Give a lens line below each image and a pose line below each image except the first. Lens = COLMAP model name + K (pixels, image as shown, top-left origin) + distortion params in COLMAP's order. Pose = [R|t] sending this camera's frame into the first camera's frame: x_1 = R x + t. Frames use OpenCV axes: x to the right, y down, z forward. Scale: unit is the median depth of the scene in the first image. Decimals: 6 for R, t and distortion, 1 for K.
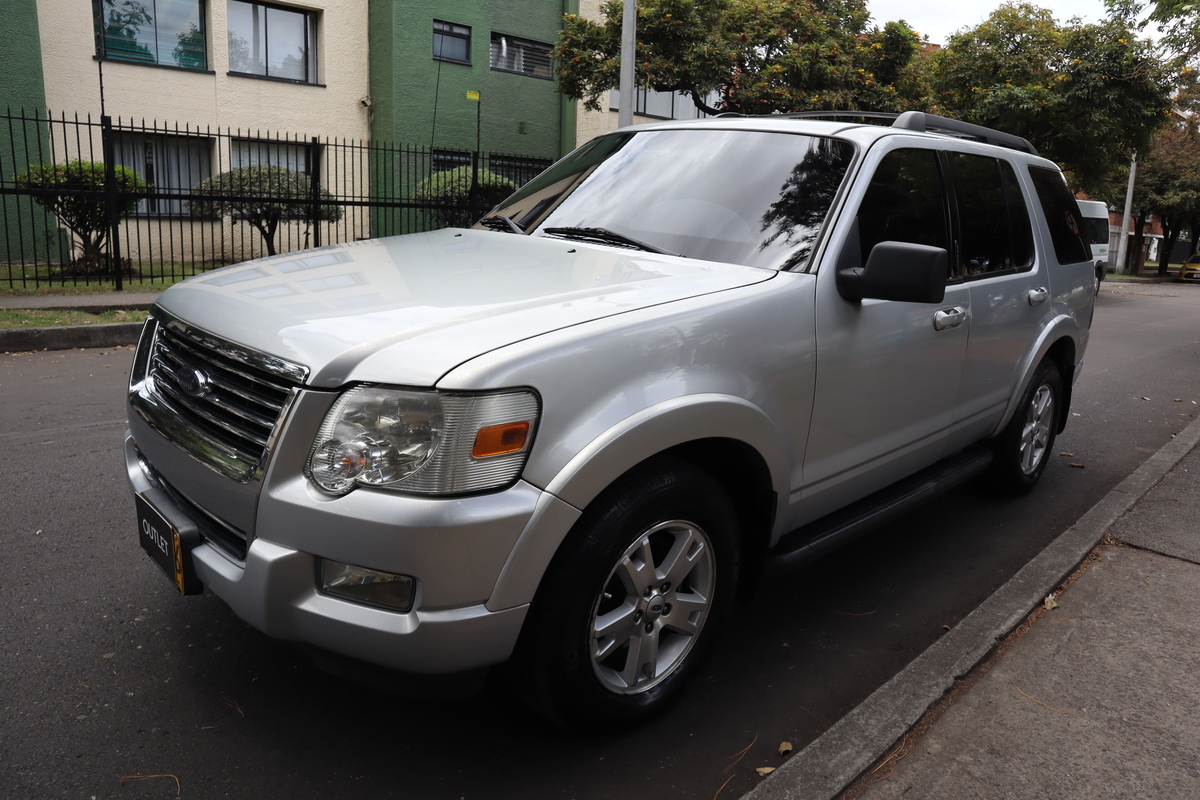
lens RADIAL K [[831.5, 0, 600.0], [0, 831.5, 400.0], [0, 0, 1]] dist [-0.116838, 0.070147]
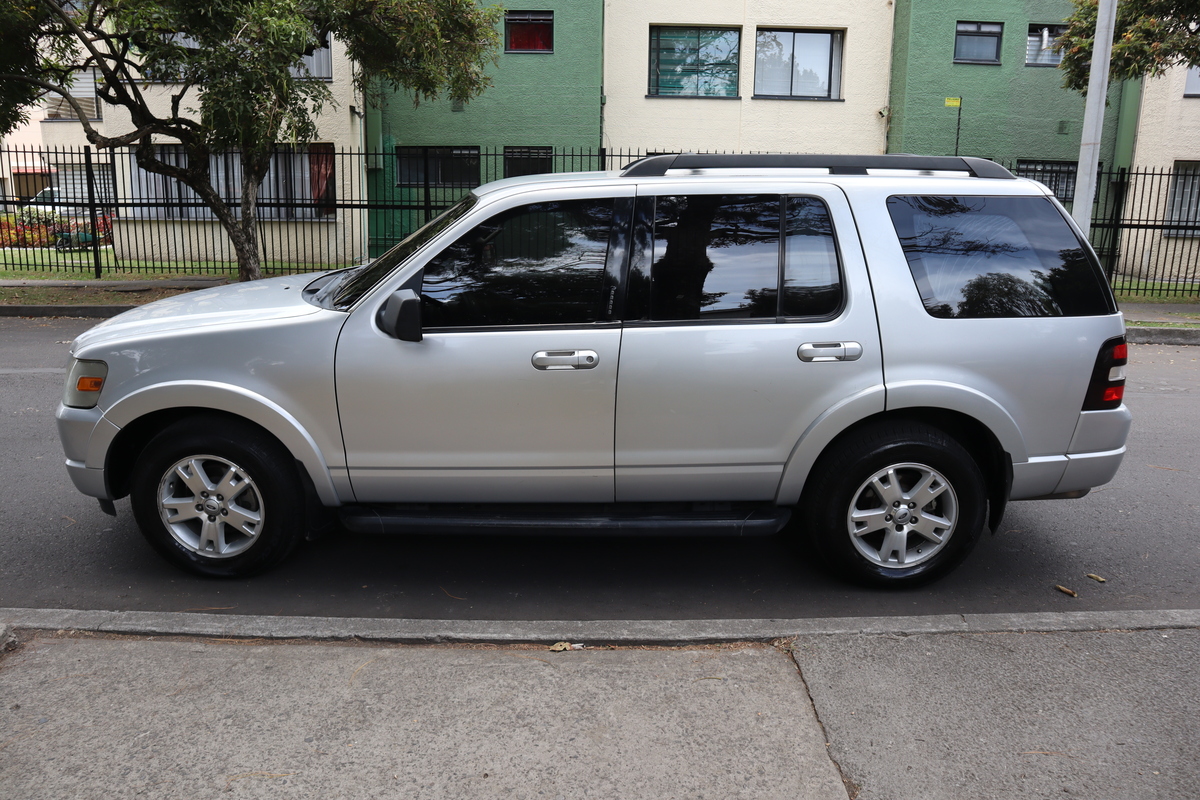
lens RADIAL K [[831.5, 0, 600.0], [0, 831.5, 400.0], [0, 0, 1]] dist [-0.116838, 0.070147]
pose [[0.701670, 0.141098, -0.698392, 0.230223], [-0.139583, 0.988424, 0.059456, -0.022416], [0.698696, 0.055765, 0.713242, 0.049561]]
